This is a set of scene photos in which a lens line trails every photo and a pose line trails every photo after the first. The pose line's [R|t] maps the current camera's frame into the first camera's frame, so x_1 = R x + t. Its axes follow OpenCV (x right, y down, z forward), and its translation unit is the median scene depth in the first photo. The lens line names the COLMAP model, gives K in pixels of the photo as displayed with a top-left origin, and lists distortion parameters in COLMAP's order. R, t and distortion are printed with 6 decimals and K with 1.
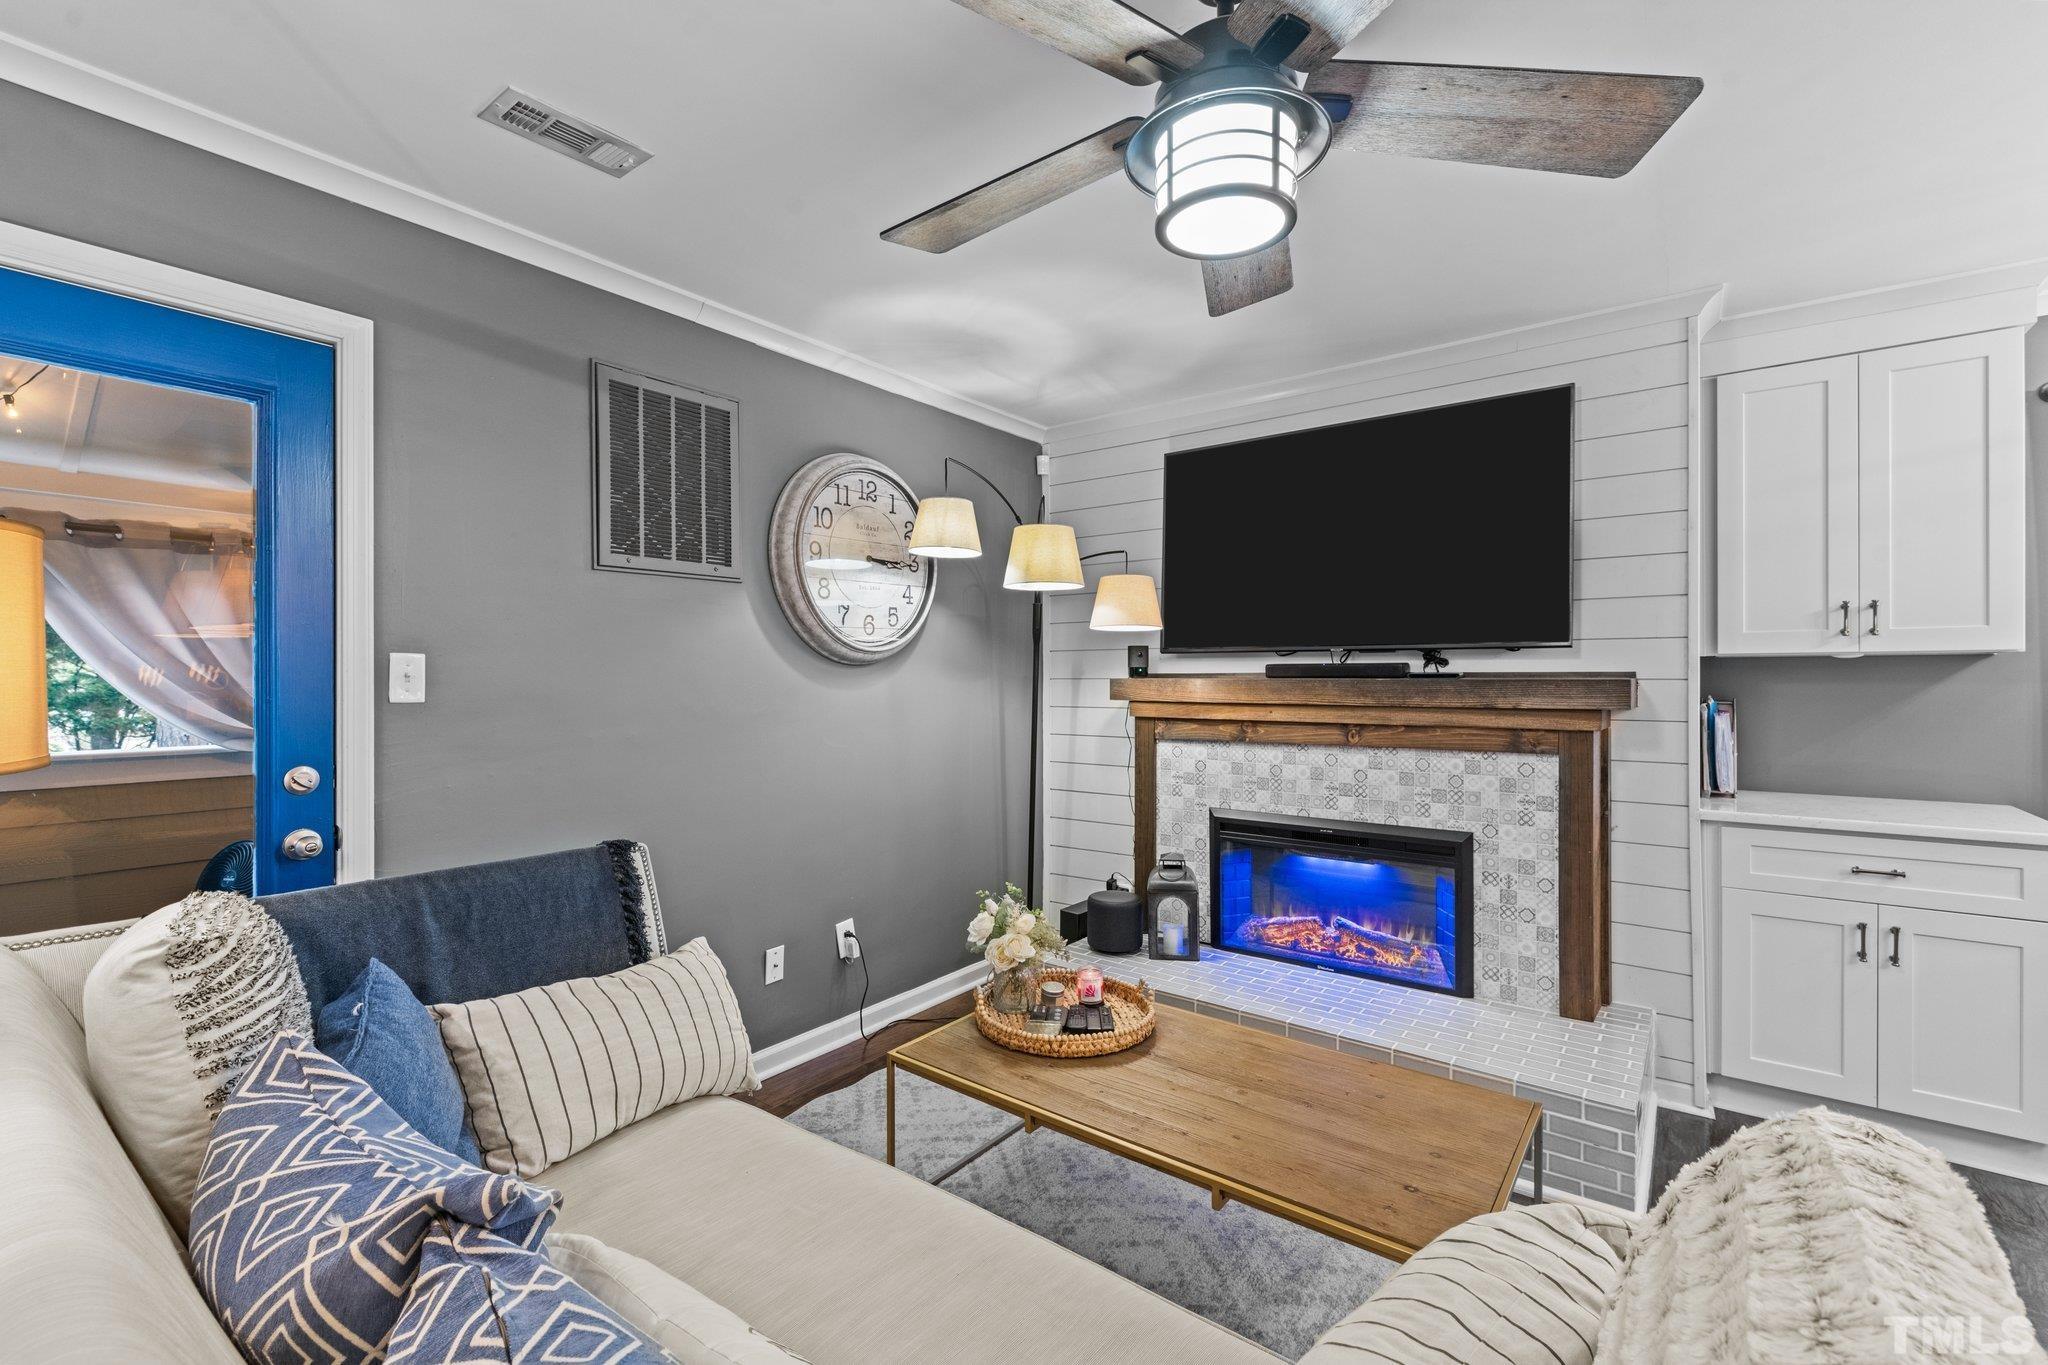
lens RADIAL K [[882.2, 0, 1019.2], [0, 882.2, 675.6], [0, 0, 1]] dist [0.001005, 0.000104]
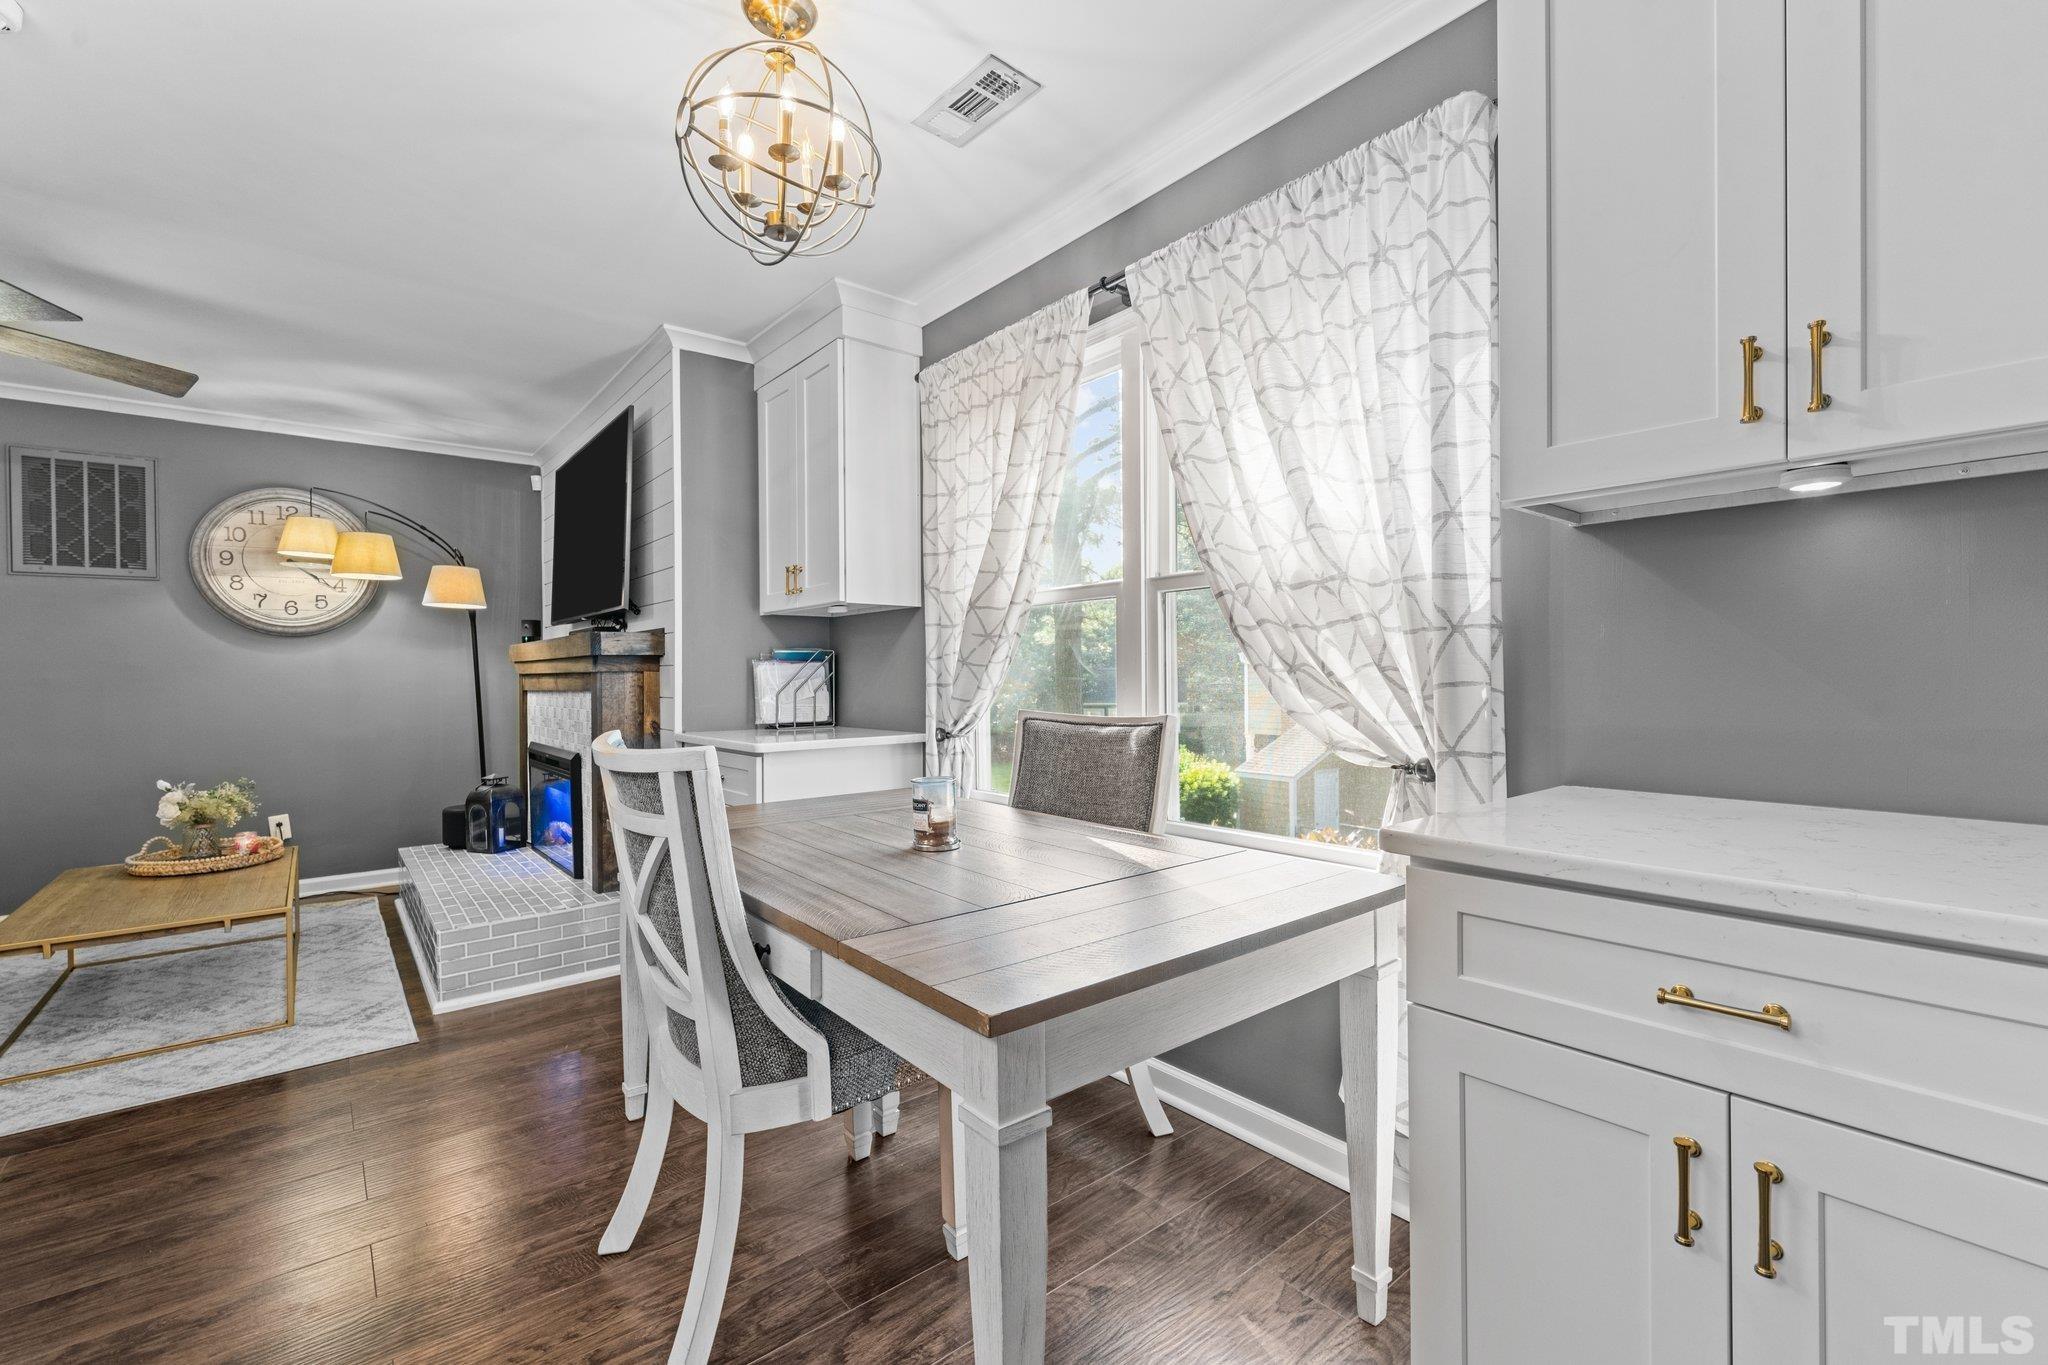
lens RADIAL K [[875.4, 0, 1019.4], [0, 875.4, 679.7], [0, 0, 1]] dist [0.000835, -0.000339]
pose [[0.972905, -0.005883, -0.231130, 1.456448], [0.007433, 0.999955, 0.005835, 0.066053], [0.231085, -0.007395, 0.972905, -0.114403]]
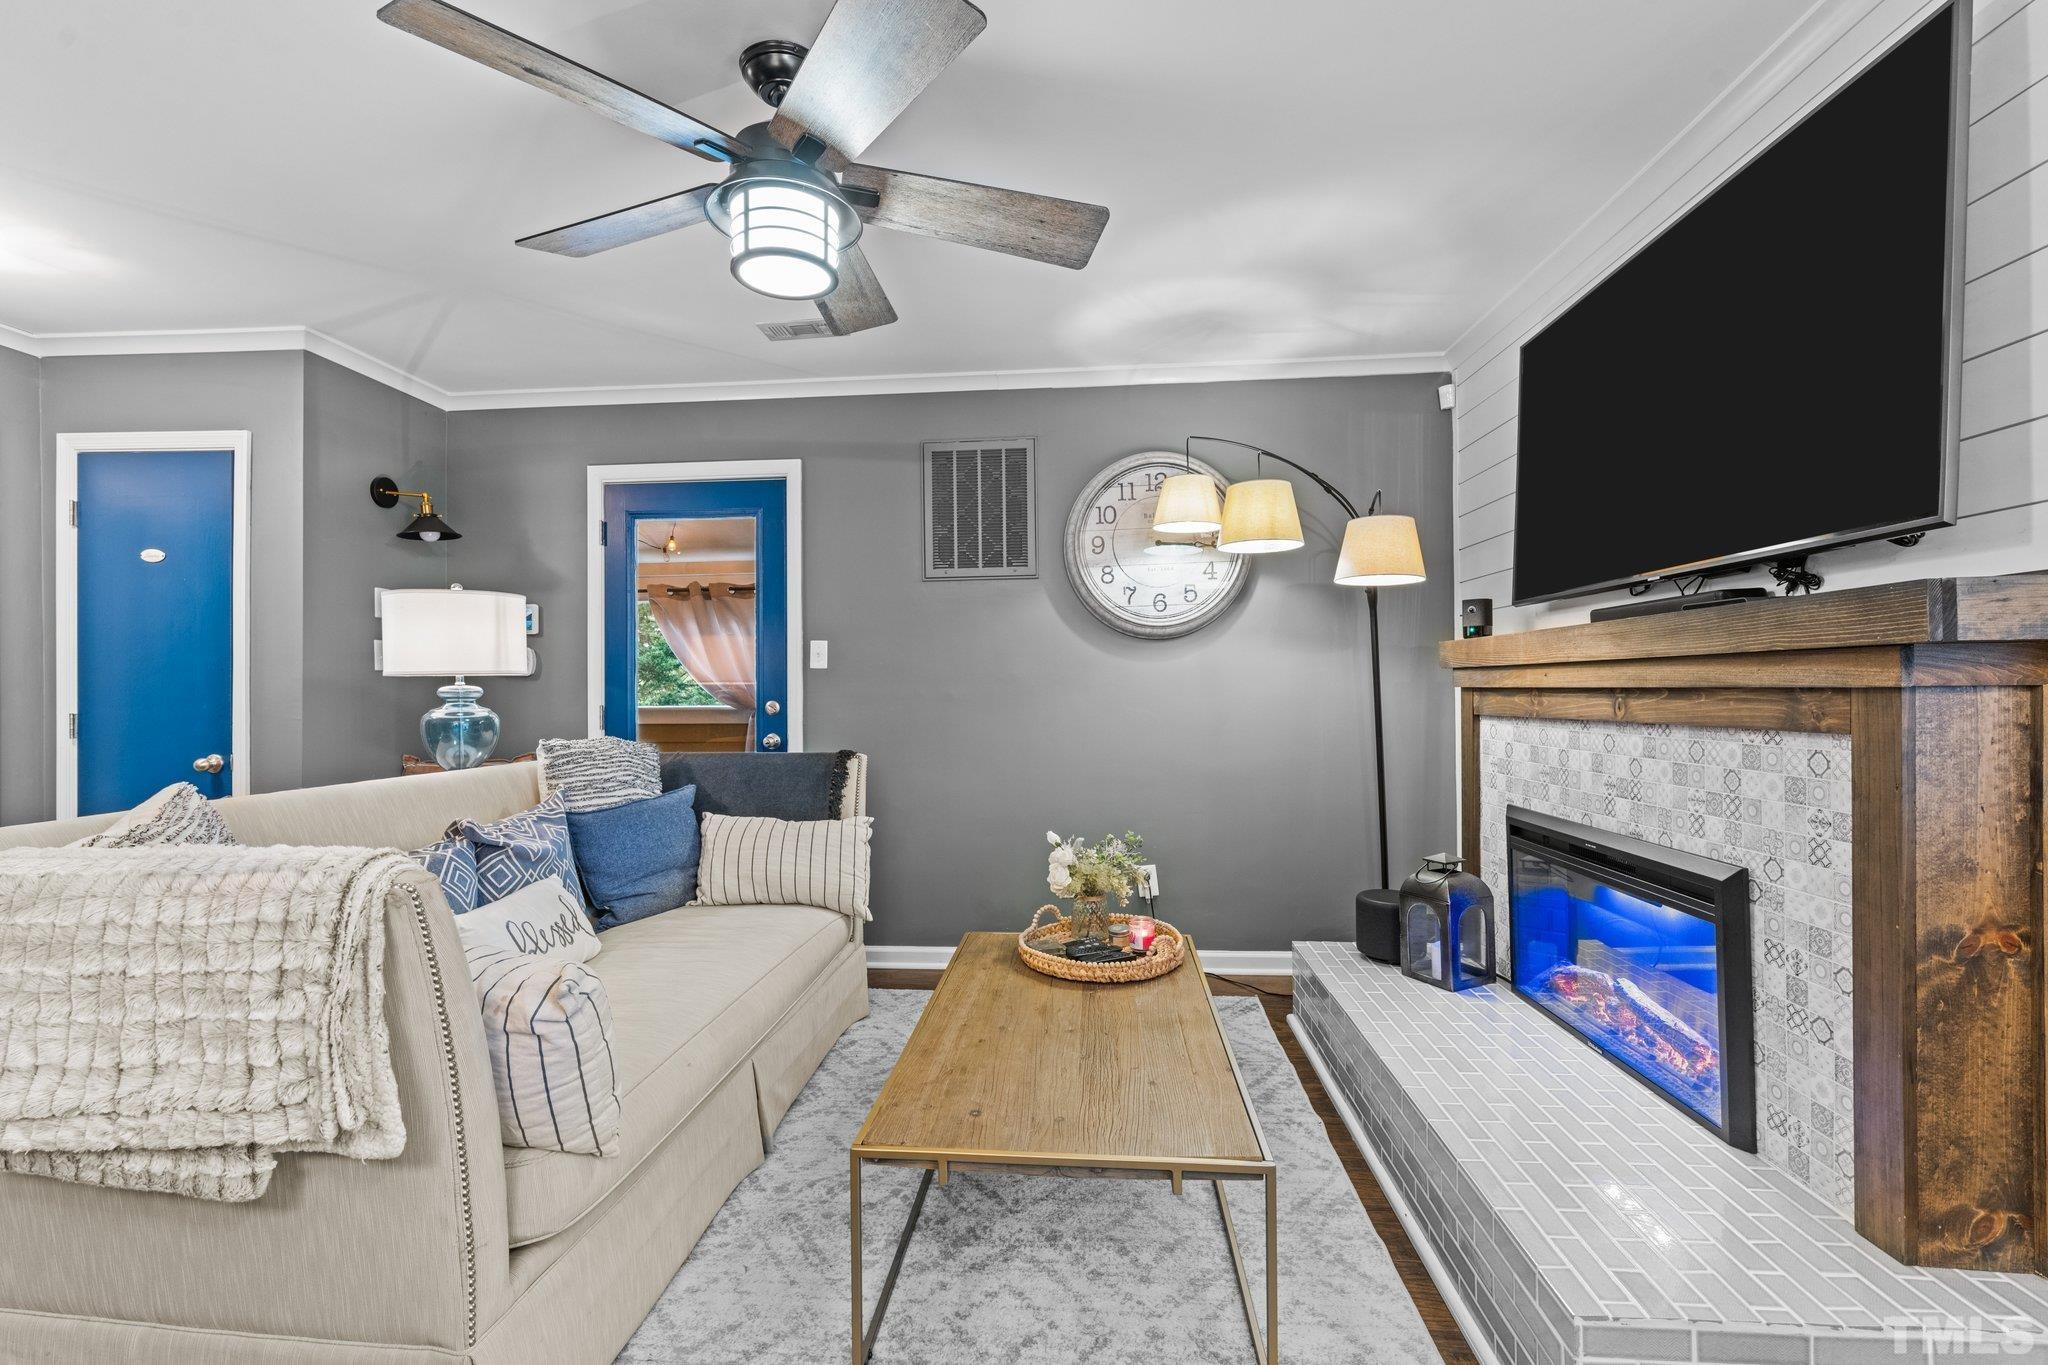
lens RADIAL K [[875.4, 0, 1016.3], [0, 875.4, 687.2], [0, 0, 1]] dist [-0.000797, -0.000390]
pose [[0.539454, -0.005815, -0.841995, 0.740904], [0.009260, 0.999957, -0.000973, 0.054377], [0.841964, -0.007272, 0.539484, 0.284375]]
